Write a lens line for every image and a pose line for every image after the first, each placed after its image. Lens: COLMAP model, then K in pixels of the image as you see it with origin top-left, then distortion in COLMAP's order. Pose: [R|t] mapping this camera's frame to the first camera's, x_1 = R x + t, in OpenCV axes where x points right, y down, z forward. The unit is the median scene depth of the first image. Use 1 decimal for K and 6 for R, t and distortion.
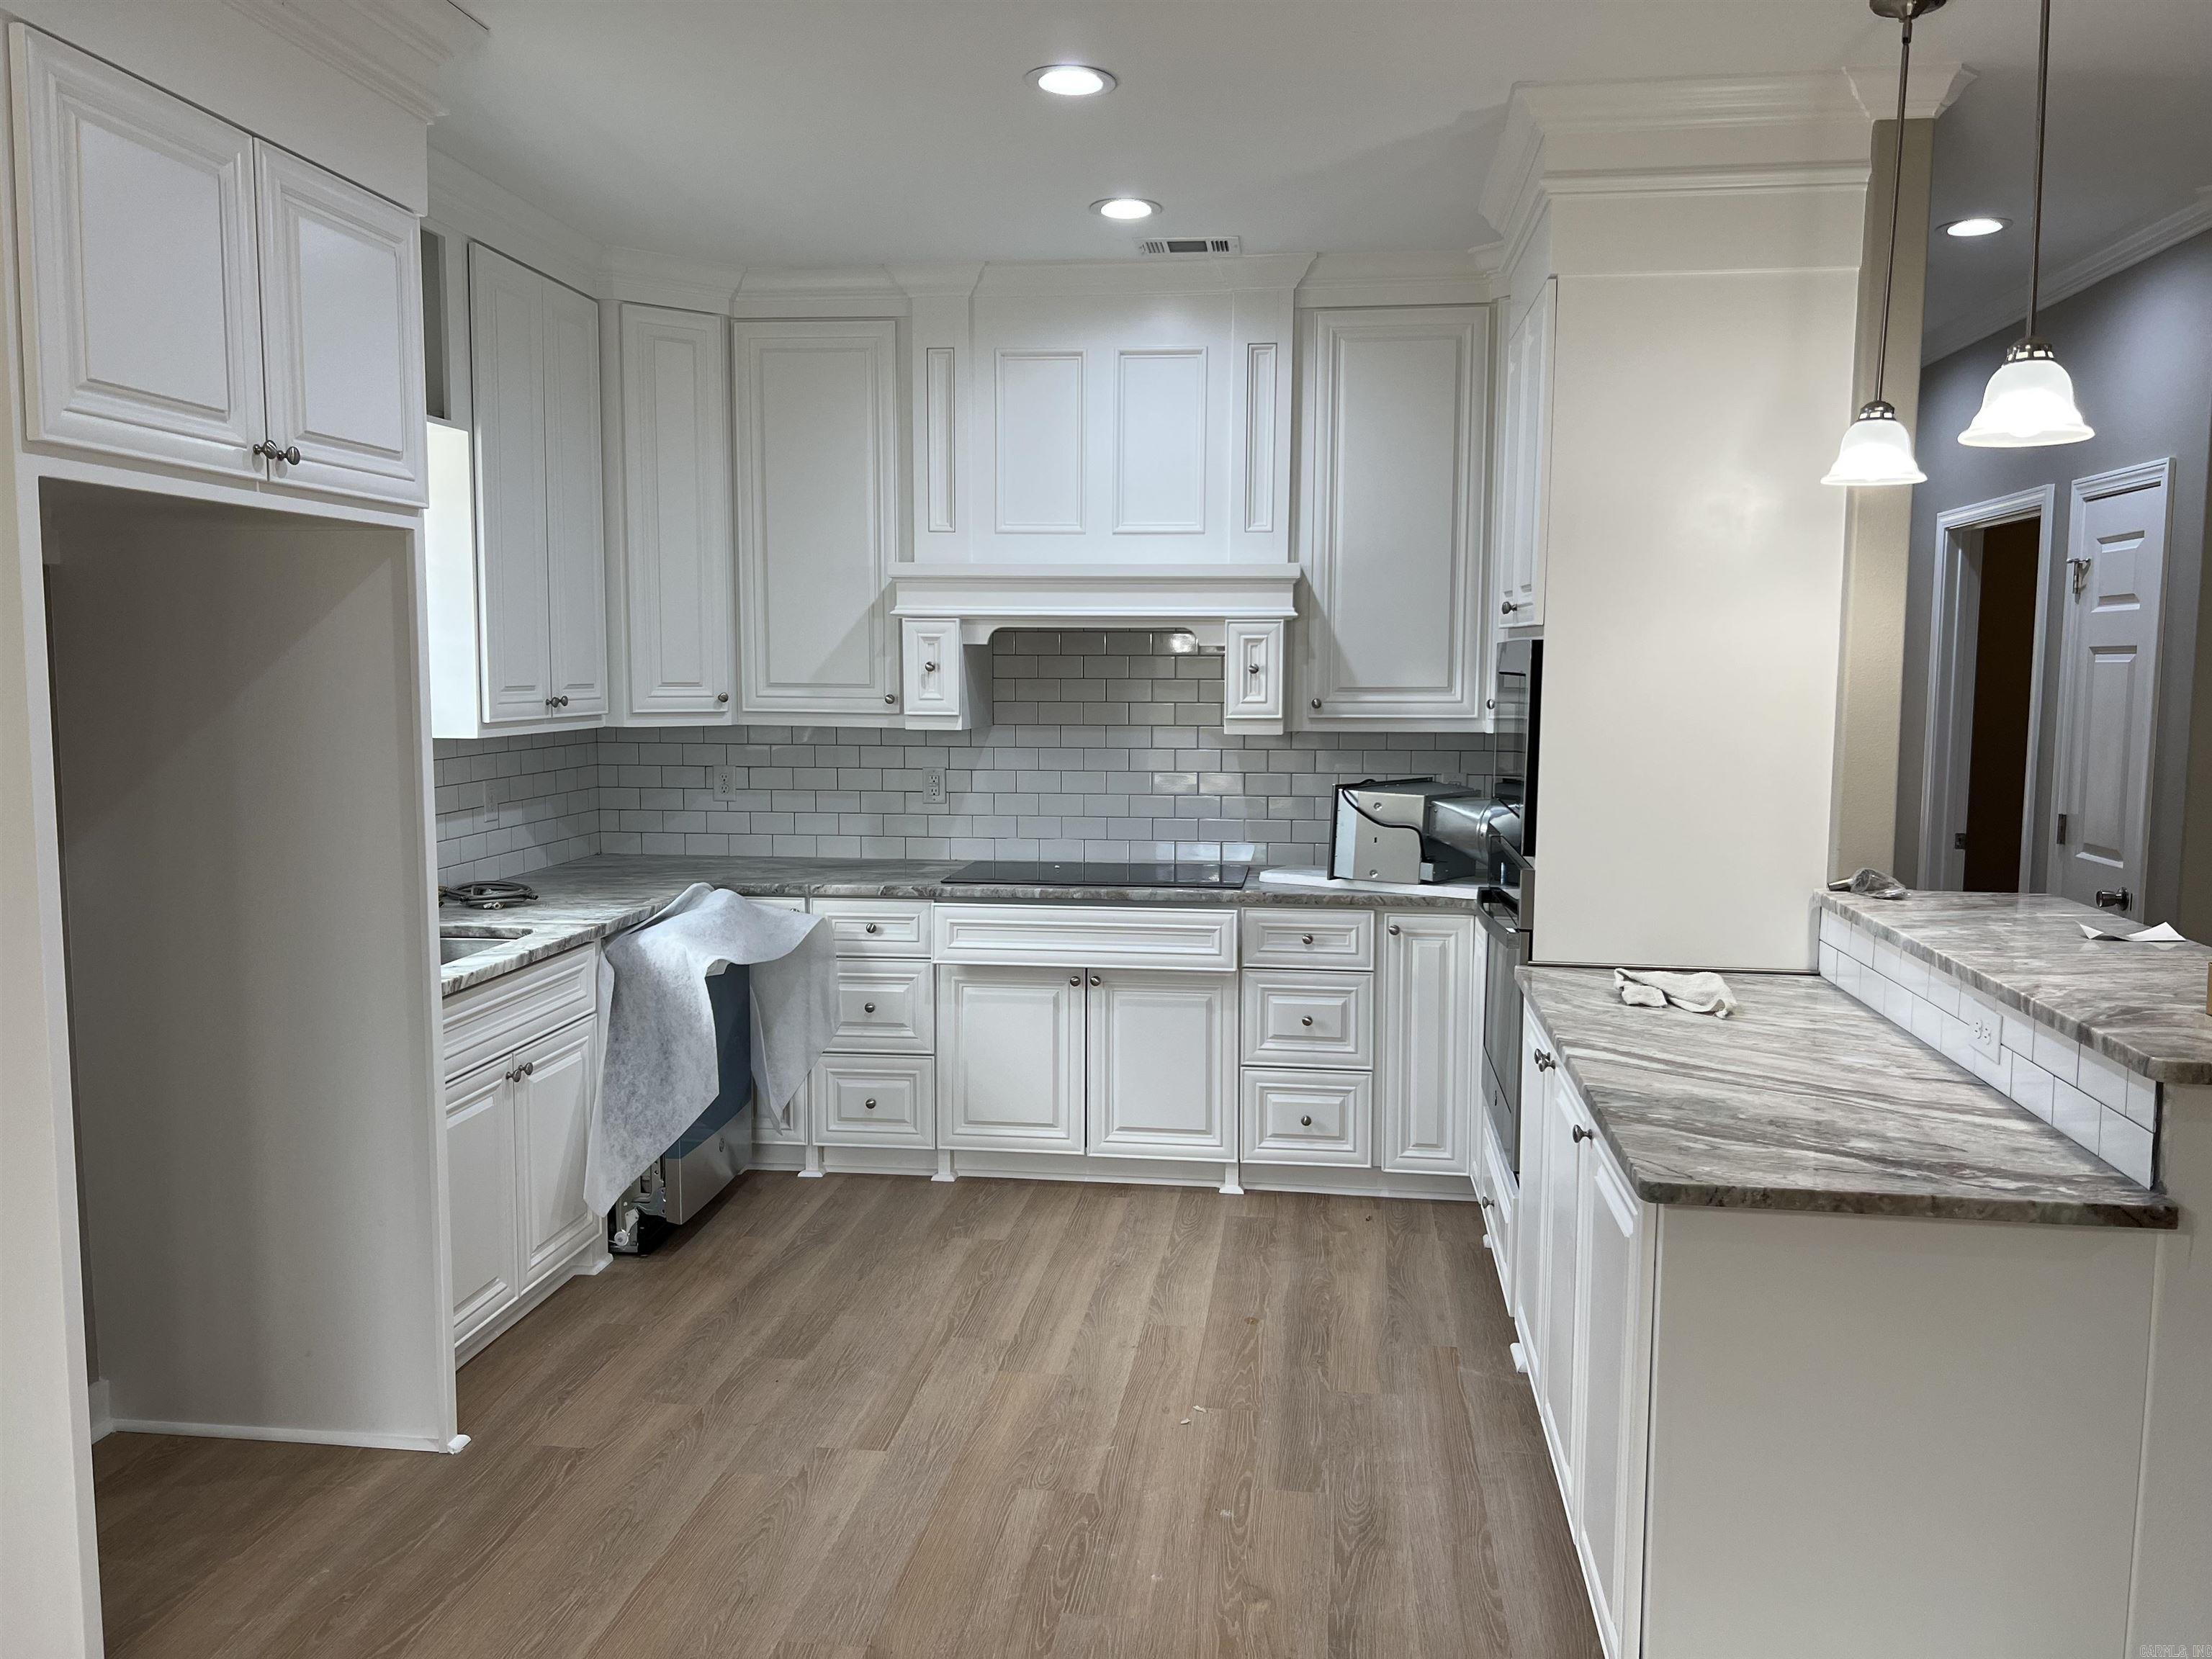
lens RADIAL K [[1676.7, 0, 1119.9], [0, 1676.7, 810.0], [0, 0, 1]] dist [0.044808, -0.027929]
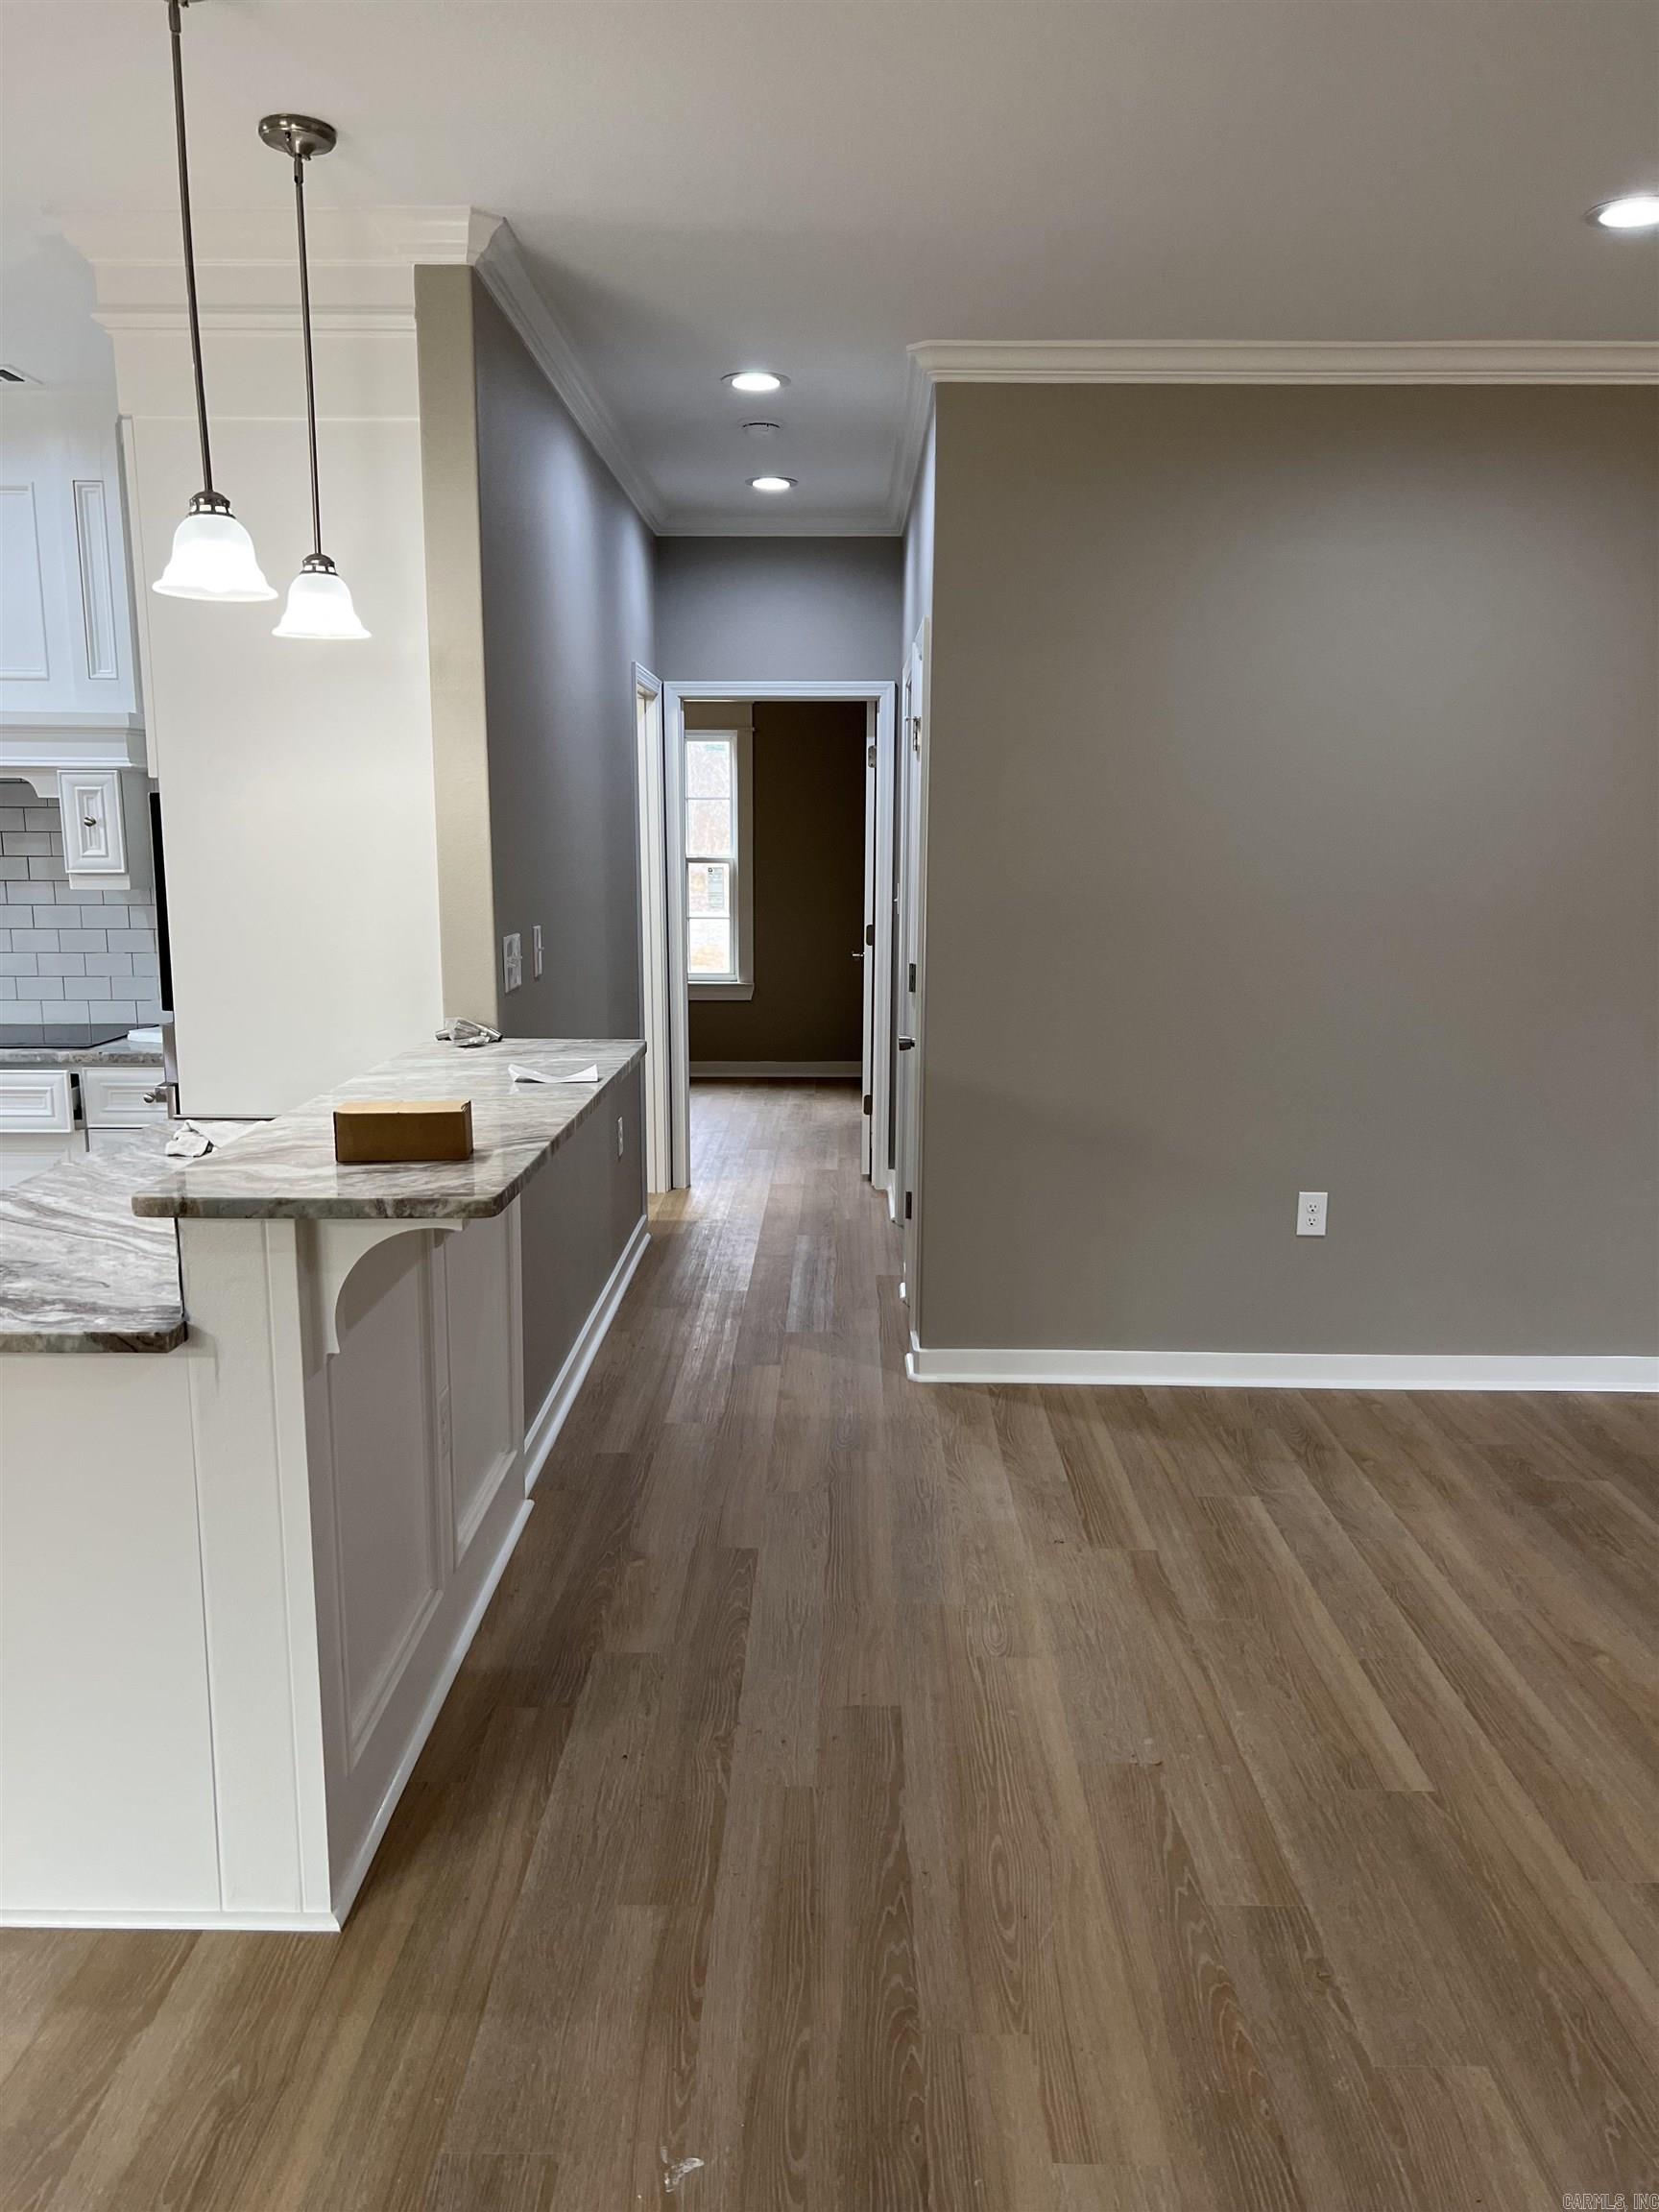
lens RADIAL K [[1676.7, 0, 849.3], [0, 1676.7, 1103.3], [0, 0, 1]] dist [0.044808, -0.027929]
pose [[0.992819, -0.020953, 0.117778, 0.641180], [0.011426, 0.996650, 0.080983, 0.006684], [-0.119081, -0.079056, 0.989732, -0.060936]]
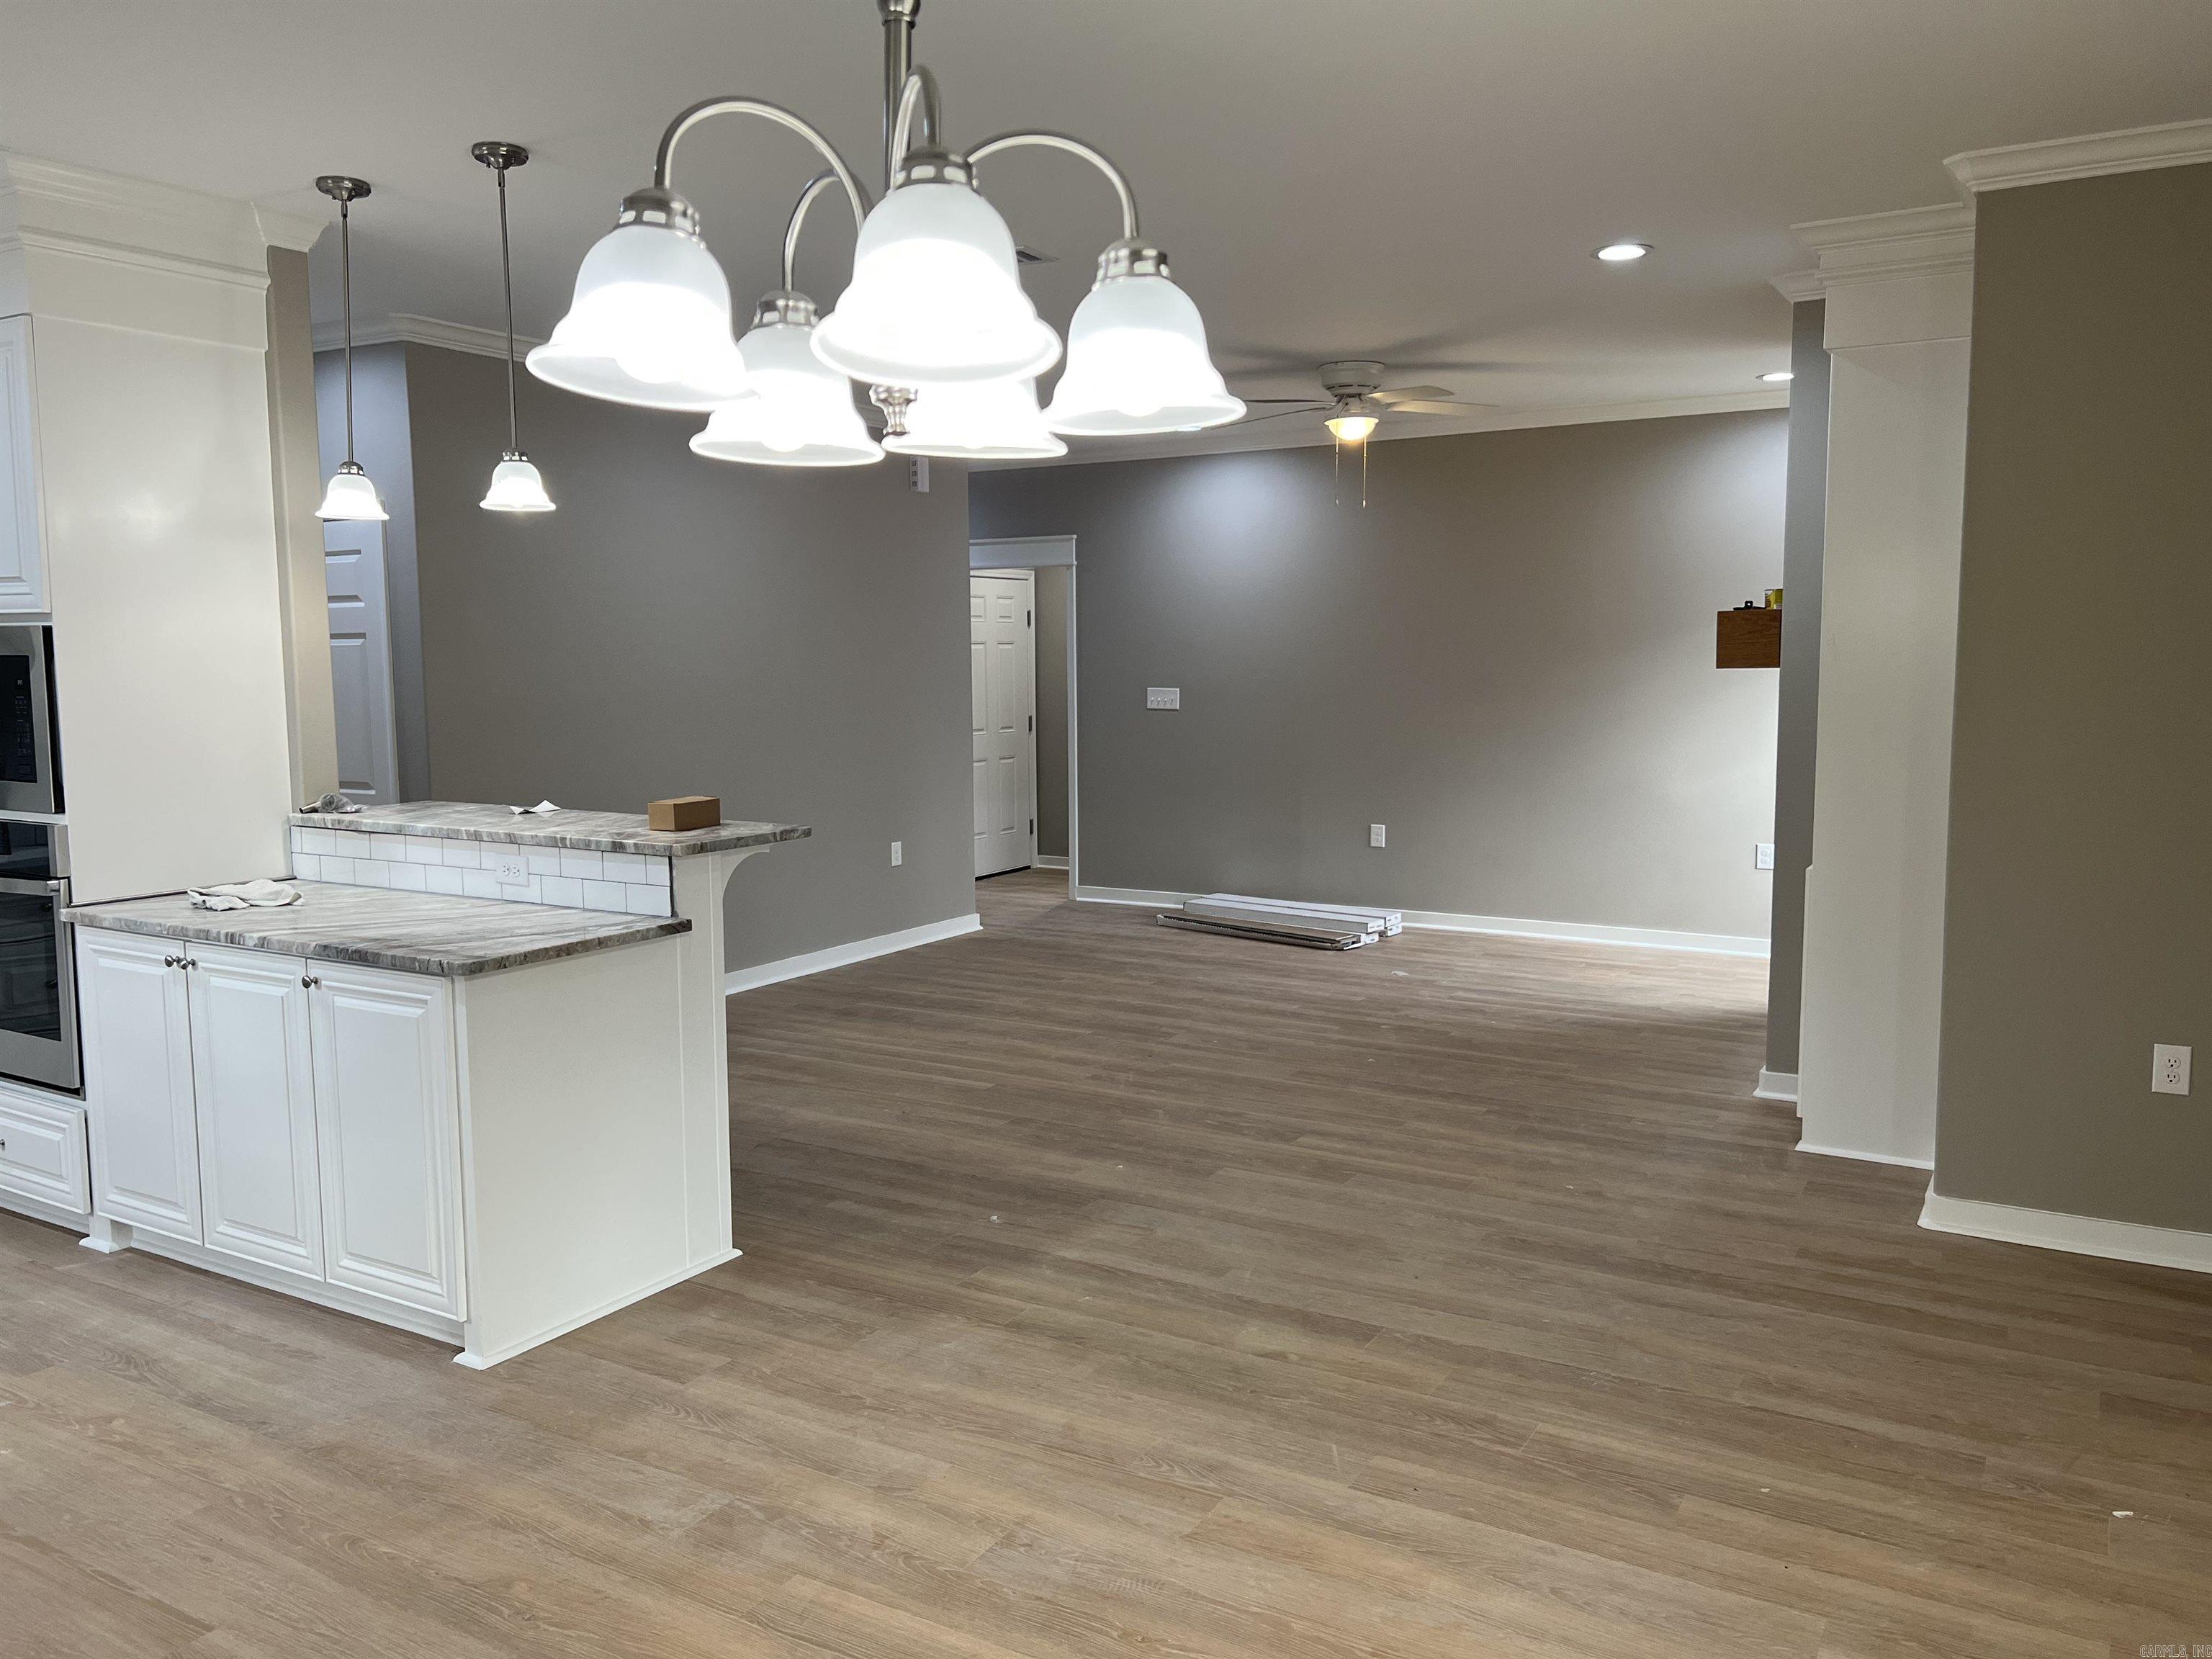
lens RADIAL K [[1676.7, 0, 1113.4], [0, 1676.7, 826.6], [0, 0, 1]] dist [0.044808, -0.027929]
pose [[0.397550, -0.108367, 0.911159, -0.645913], [0.094676, 0.992546, 0.076738, 0.018076], [-0.912683, 0.055757, 0.404847, -0.159097]]
